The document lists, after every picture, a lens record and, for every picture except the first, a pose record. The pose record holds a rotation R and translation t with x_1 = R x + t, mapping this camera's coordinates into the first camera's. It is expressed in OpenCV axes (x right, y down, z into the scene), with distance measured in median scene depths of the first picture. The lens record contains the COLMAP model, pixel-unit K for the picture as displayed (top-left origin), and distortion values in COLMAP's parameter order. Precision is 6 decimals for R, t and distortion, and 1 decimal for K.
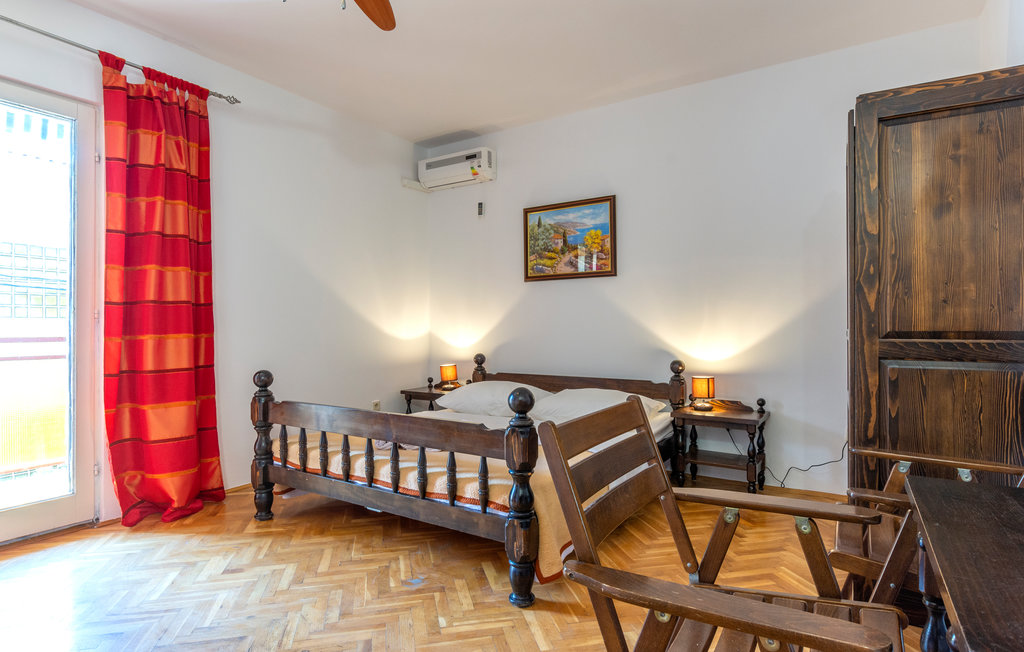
lens RADIAL K [[558.9, 0, 512.0], [0, 558.9, 326.0], [0, 0, 1]] dist [0.000899, 0.000010]
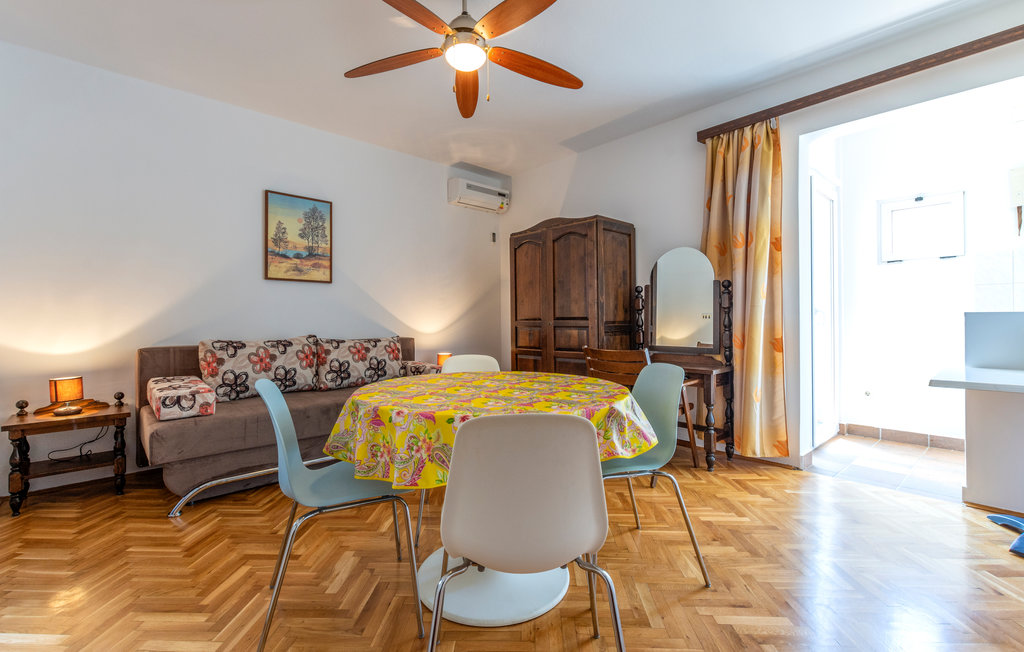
lens RADIAL K [[438.2, 0, 512.0], [0, 438.2, 326.0], [0, 0, 1]] dist [-0.000611, -0.000025]
pose [[0.256245, -0.013009, 0.966524, -0.117695], [0.003228, 0.999915, 0.012603, 0.000155], [-0.966607, -0.000110, 0.256265, 0.075828]]
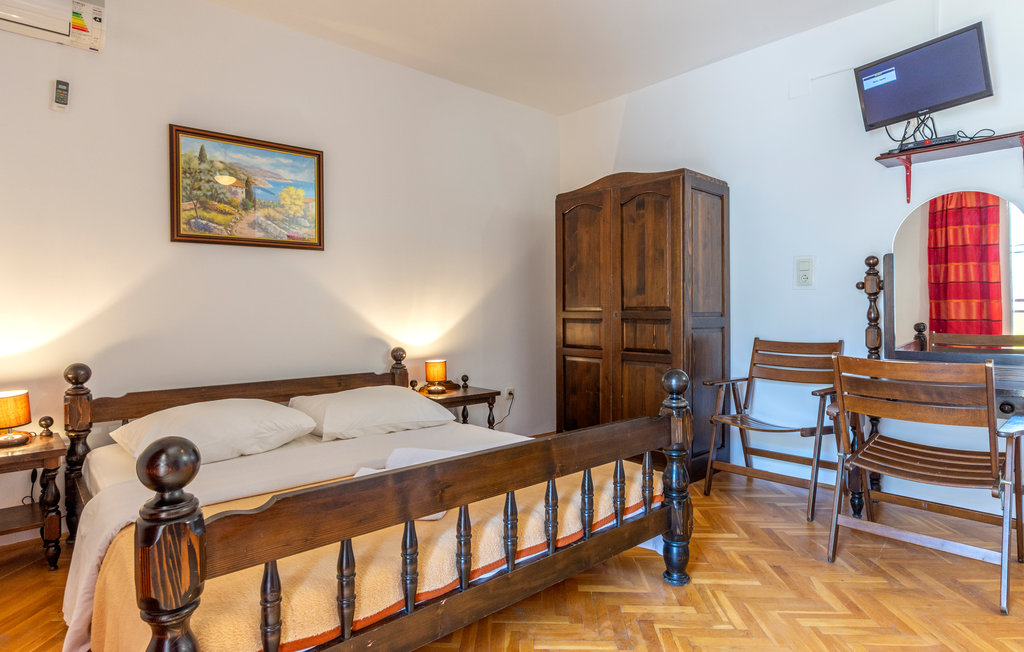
lens RADIAL K [[558.9, 0, 512.0], [0, 558.9, 326.0], [0, 0, 1]] dist [0.000899, 0.000010]
pose [[0.271716, -0.012348, 0.962298, -0.494136], [0.020099, 0.999772, 0.007154, 0.019336], [-0.962168, 0.017397, 0.271902, 0.481026]]
